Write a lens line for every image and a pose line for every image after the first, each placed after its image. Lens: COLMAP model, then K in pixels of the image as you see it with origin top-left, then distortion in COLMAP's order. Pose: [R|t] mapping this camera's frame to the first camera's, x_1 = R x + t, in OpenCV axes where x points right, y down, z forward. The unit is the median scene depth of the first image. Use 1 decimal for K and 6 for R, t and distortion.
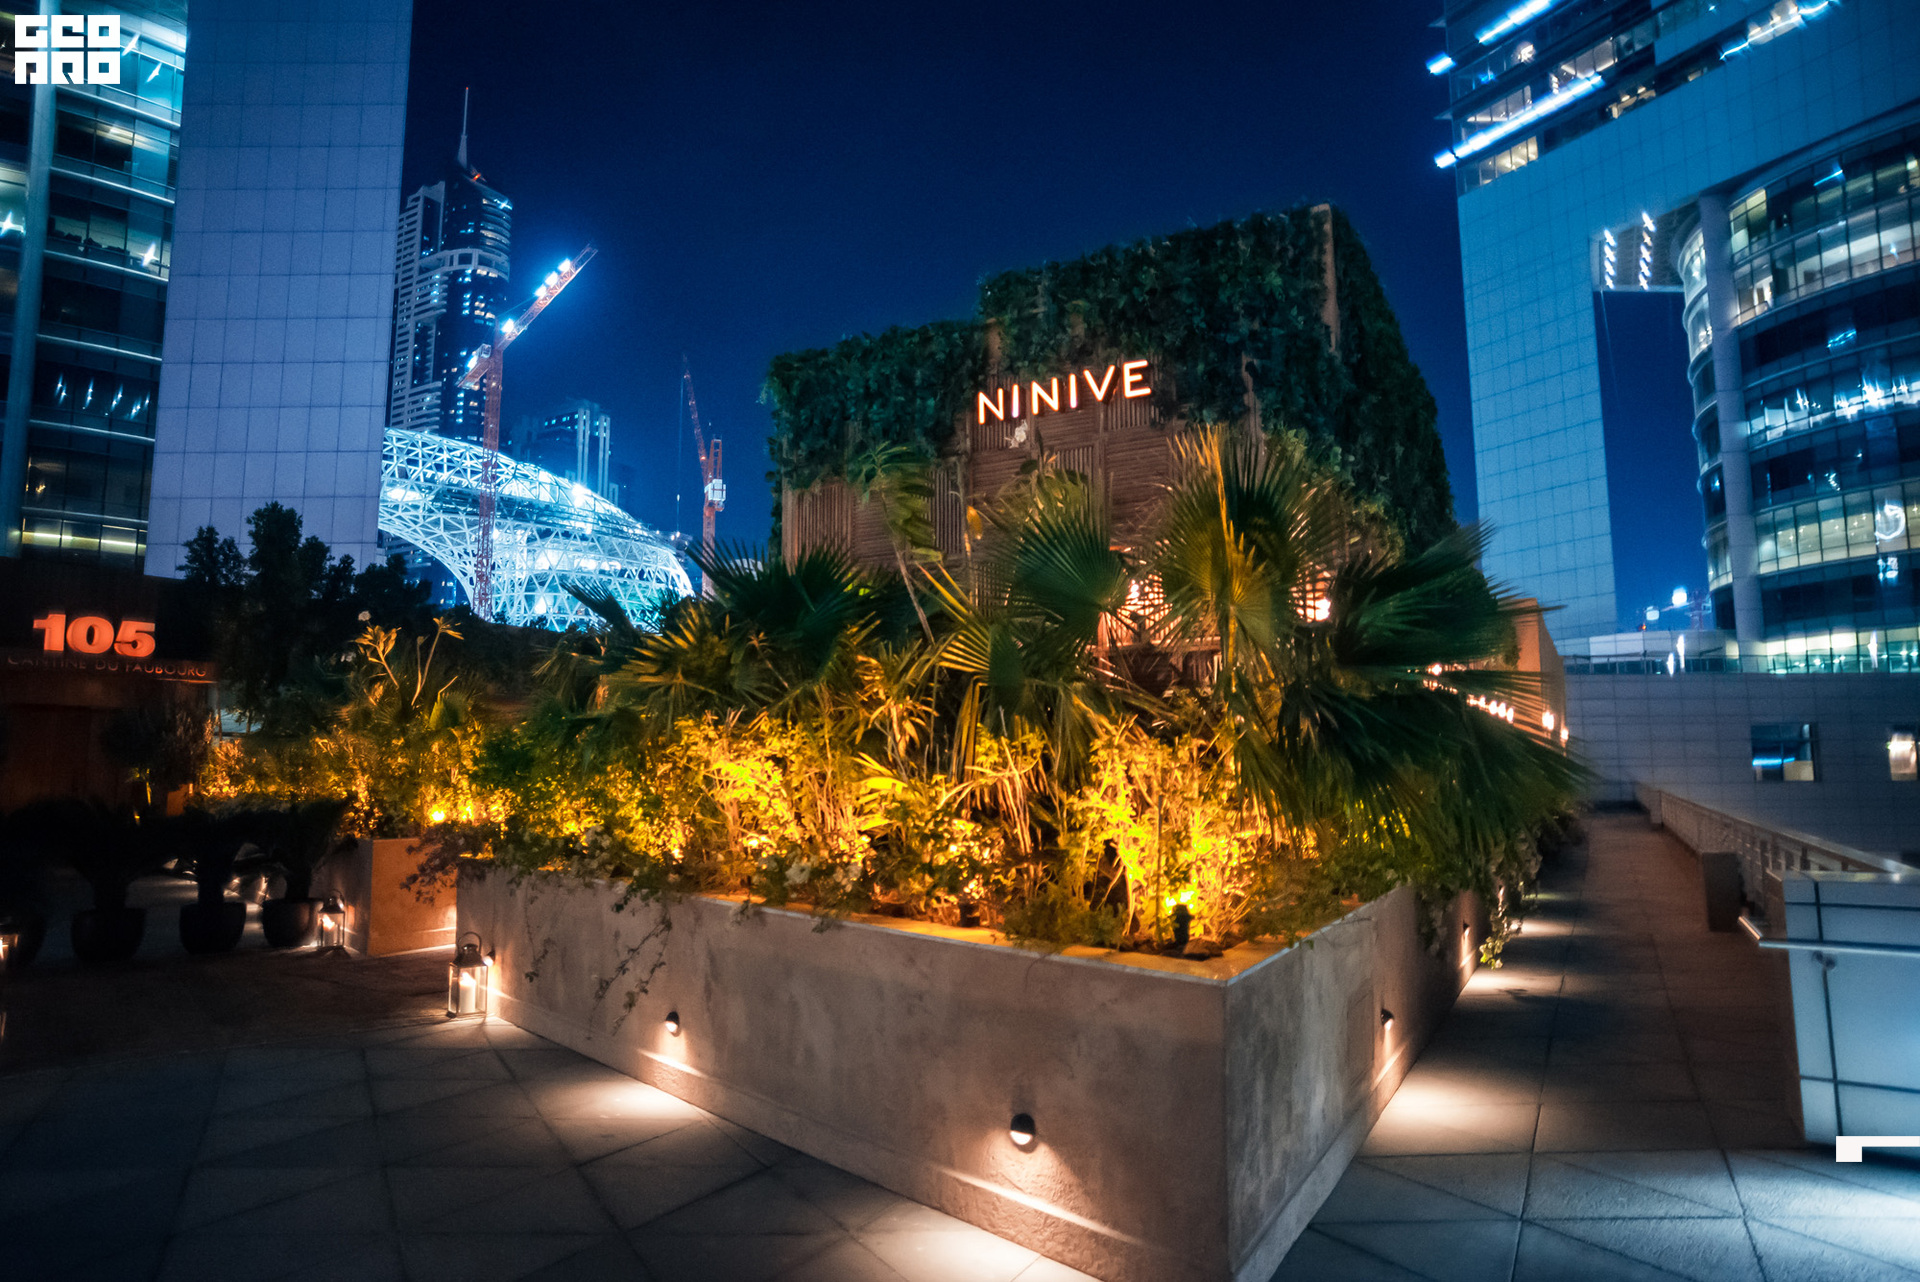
lens RADIAL K [[1149.3, 0, 967.3], [0, 1149.3, 656.0], [0, 0, 1]] dist [-0.090163, 0.075378]
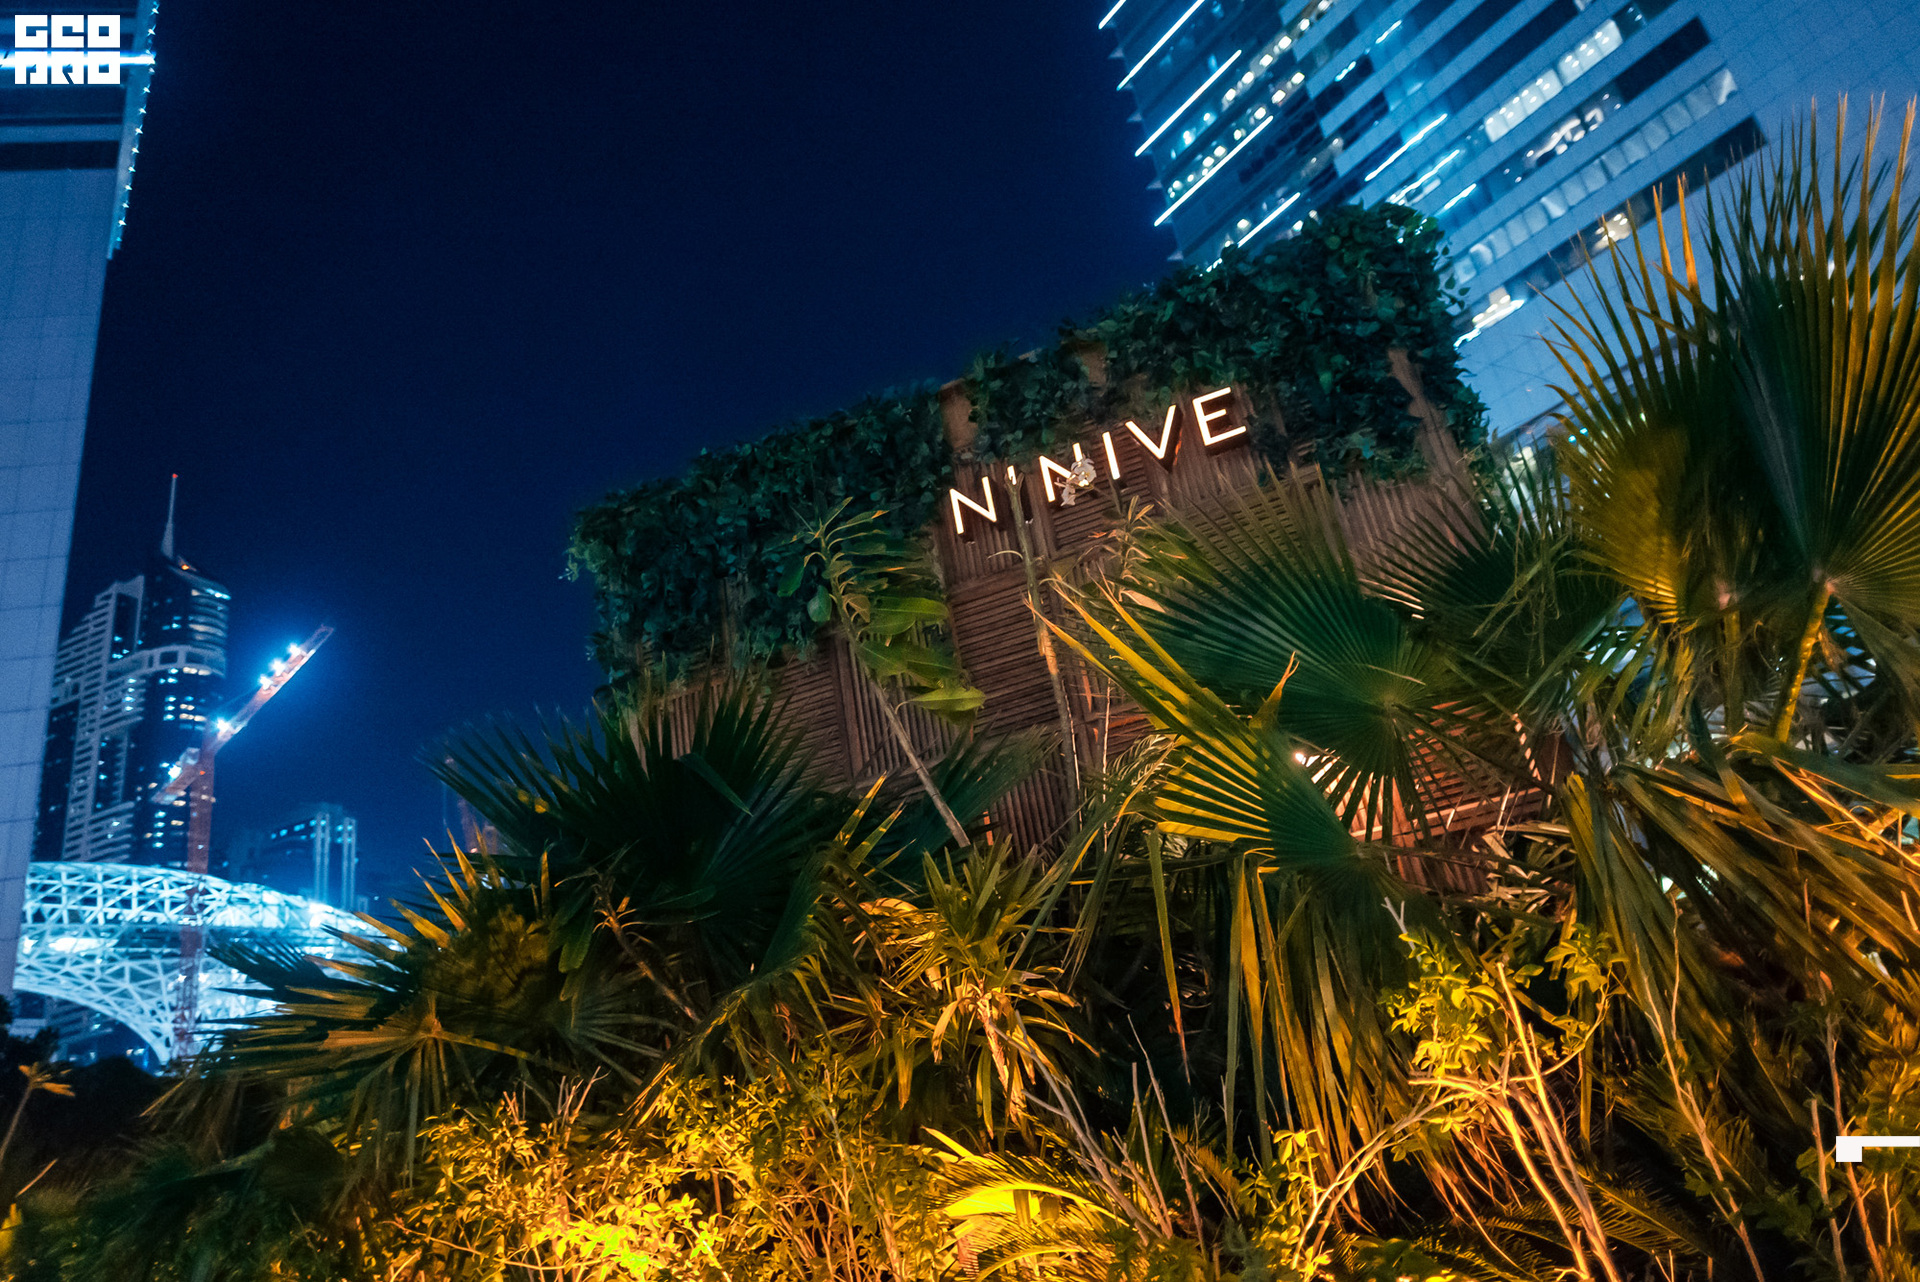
lens RADIAL K [[1229.9, 0, 1007.6], [0, 1229.9, 644.8], [0, 0, 1]] dist [-0.000180, -0.004534]
pose [[0.975095, -0.104088, 0.195844, -0.095132], [0.156967, 0.947720, -0.277828, 0.035816], [-0.156687, 0.301650, 0.940456, 0.397858]]
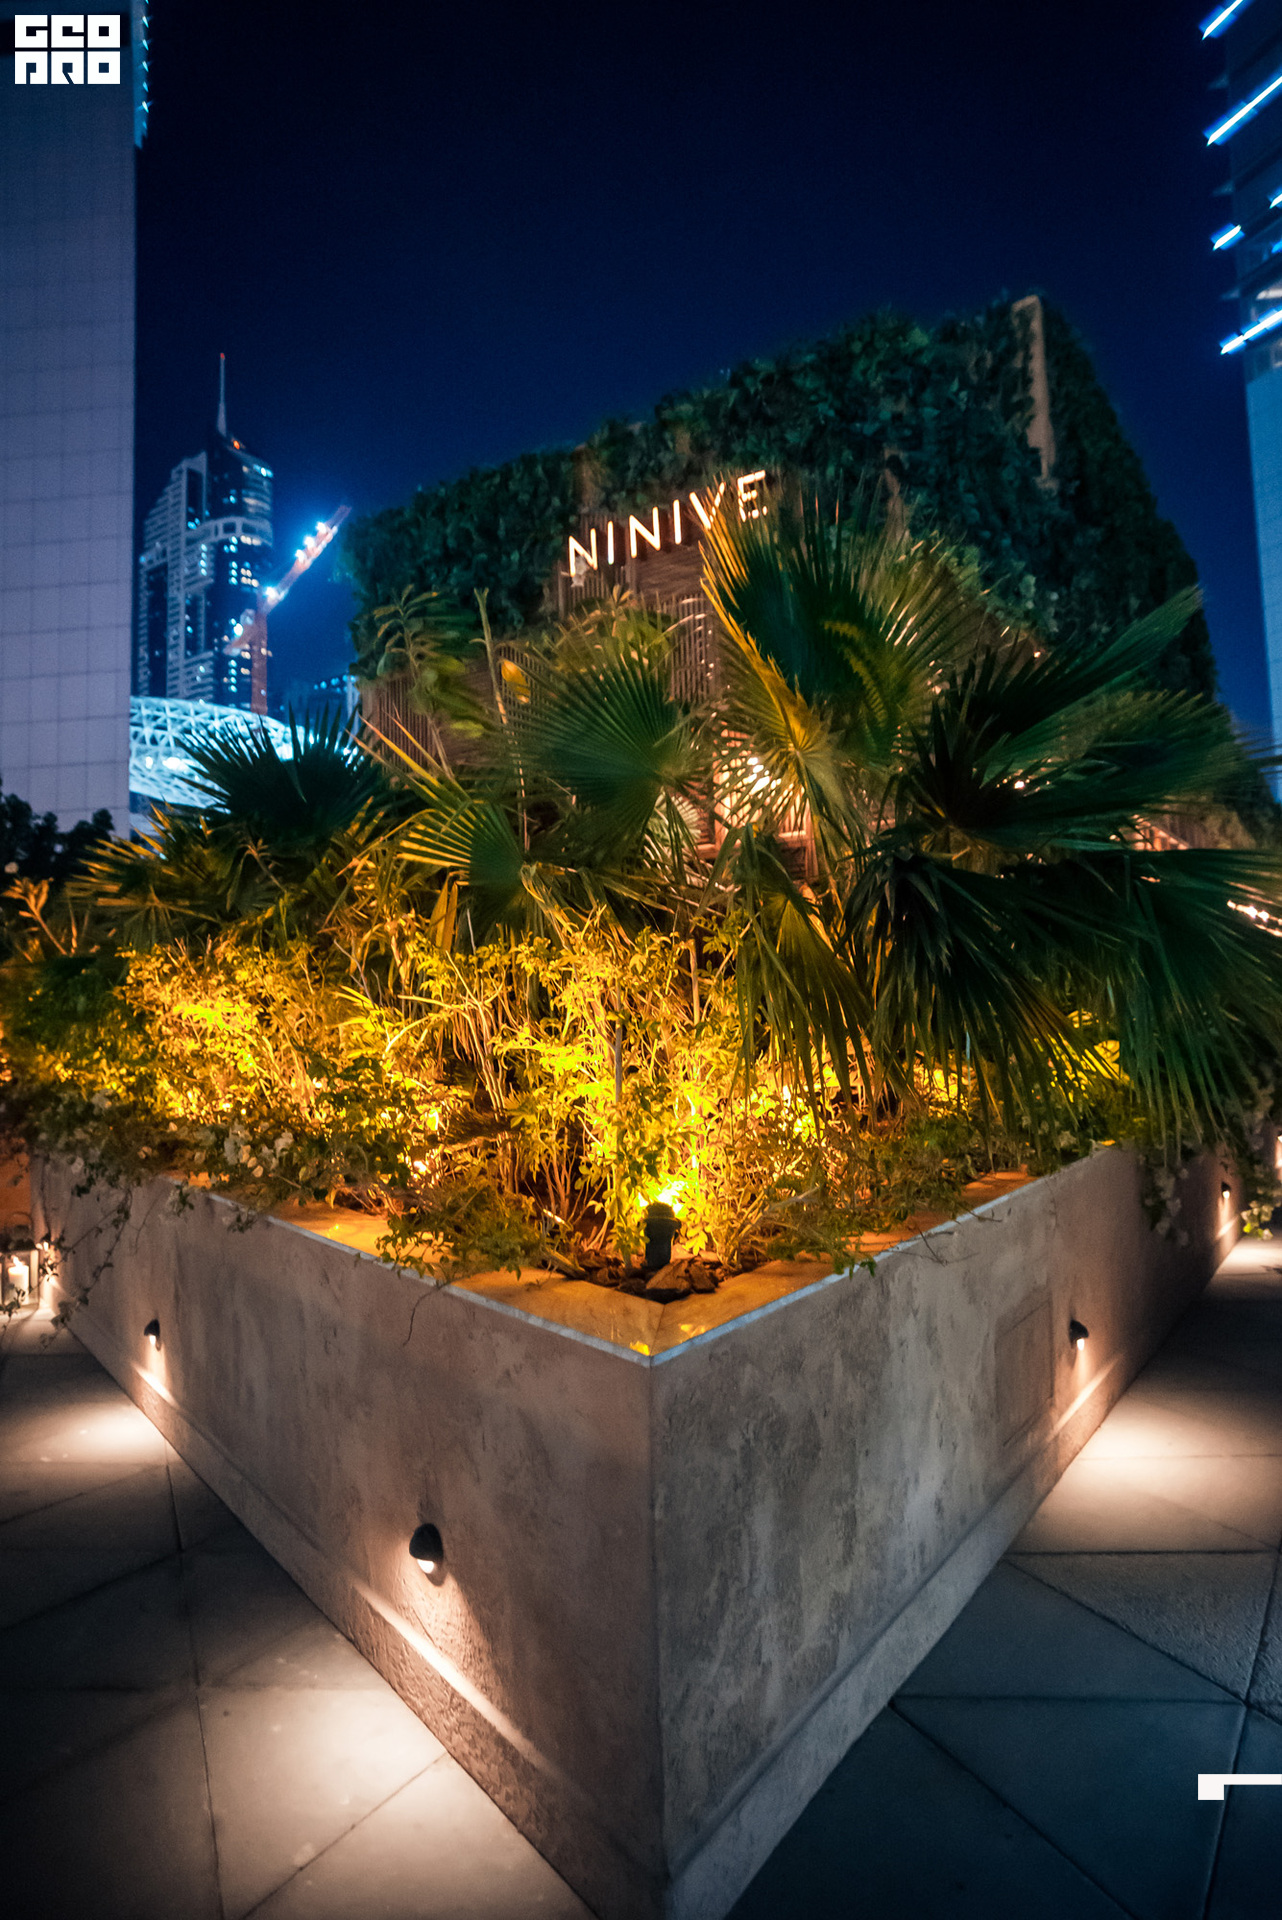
lens RADIAL K [[1149.3, 0, 641.0], [0, 1149.3, 960.0], [0, 0, 1]] dist [-0.090163, 0.075378]
pose [[0.995322, -0.031410, -0.091364, 0.122415], [0.035834, 0.998243, 0.047182, 0.028321], [0.089722, -0.050235, 0.994699, 0.198550]]
